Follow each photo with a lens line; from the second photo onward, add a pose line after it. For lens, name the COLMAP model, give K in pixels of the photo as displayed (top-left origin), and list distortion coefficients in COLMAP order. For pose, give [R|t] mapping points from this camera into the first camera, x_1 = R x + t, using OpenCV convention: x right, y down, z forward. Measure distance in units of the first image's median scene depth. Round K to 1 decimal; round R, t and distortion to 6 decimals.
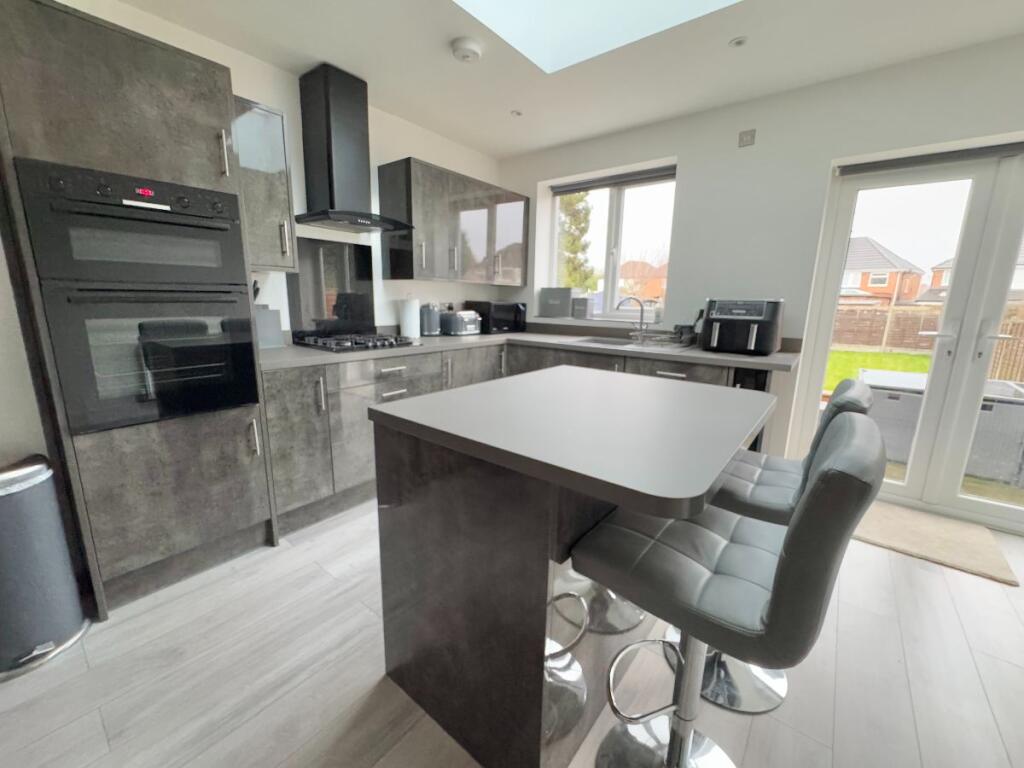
lens RADIAL K [[406.3, 0, 510.0], [0, 406.3, 380.2], [0, 0, 1]] dist [-0.007066, 0.000157]
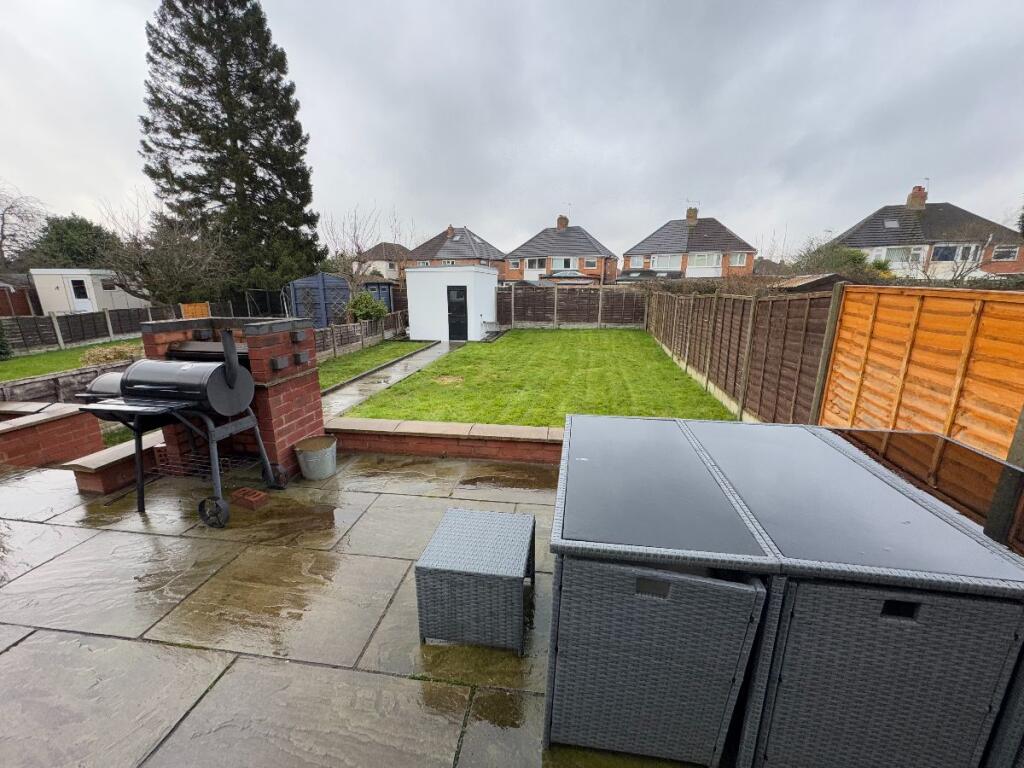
lens RADIAL K [[406.3, 0, 514.5], [0, 406.3, 391.4], [0, 0, 1]] dist [-0.007066, 0.000157]
pose [[0.854416, -0.145746, 0.498729, 1.133646], [0.115510, 0.989114, 0.091163, -0.189942], [-0.506587, -0.020283, 0.861950, 1.220212]]
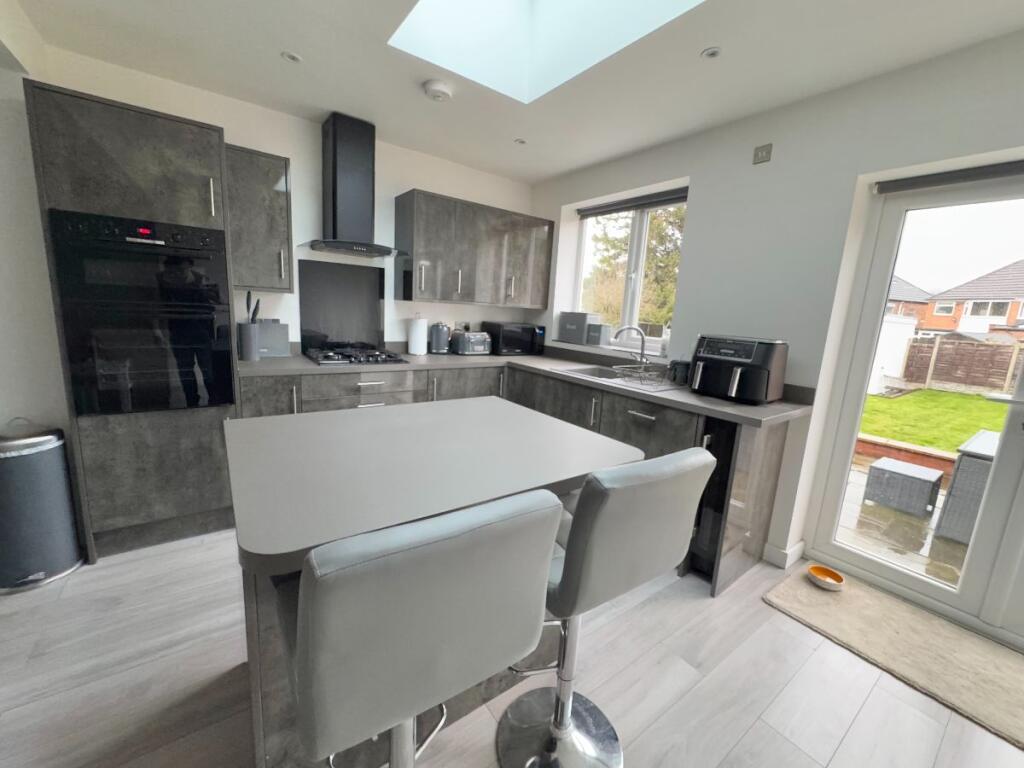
lens RADIAL K [[406.3, 0, 512.1], [0, 406.3, 380.9], [0, 0, 1]] dist [-0.007066, 0.000157]
pose [[0.964763, 0.083266, -0.249599, 0.349909], [-0.091736, 0.995530, -0.022476, -0.045410], [0.246612, 0.044581, 0.968088, 0.047074]]
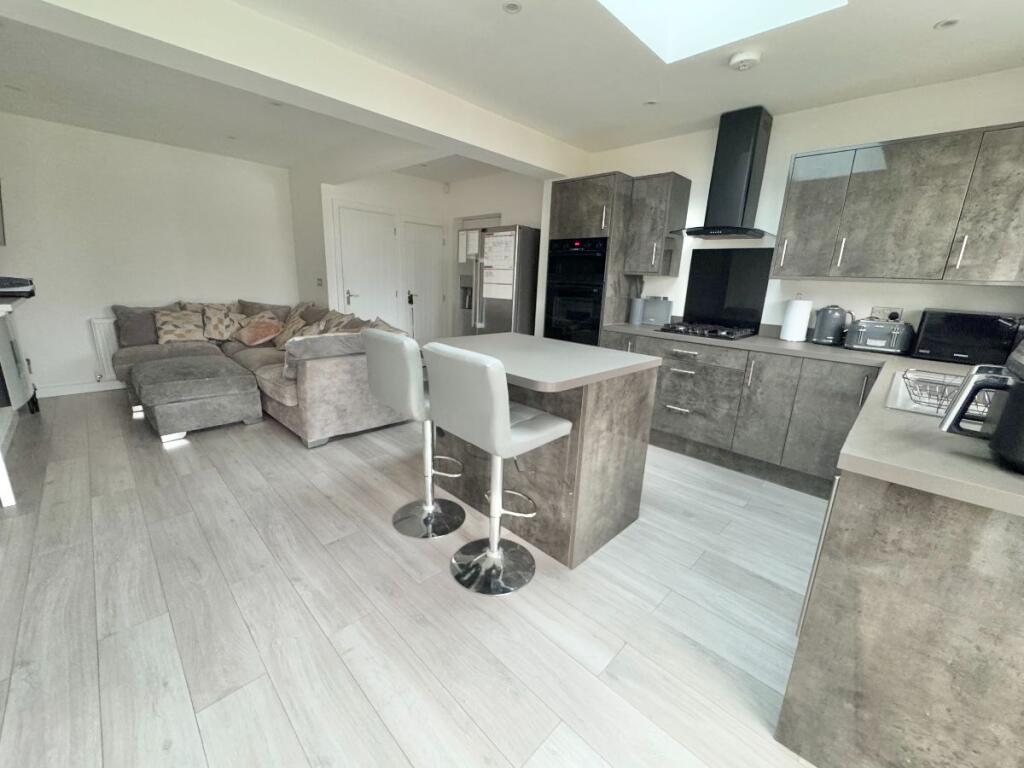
lens RADIAL K [[406.3, 0, 514.5], [0, 406.3, 381.6], [0, 0, 1]] dist [-0.007066, 0.000157]
pose [[-0.099206, 0.224319, -0.969453, 0.998045], [-0.238179, 0.940585, 0.242012, -0.118877], [0.966141, 0.254912, -0.039883, 0.577227]]
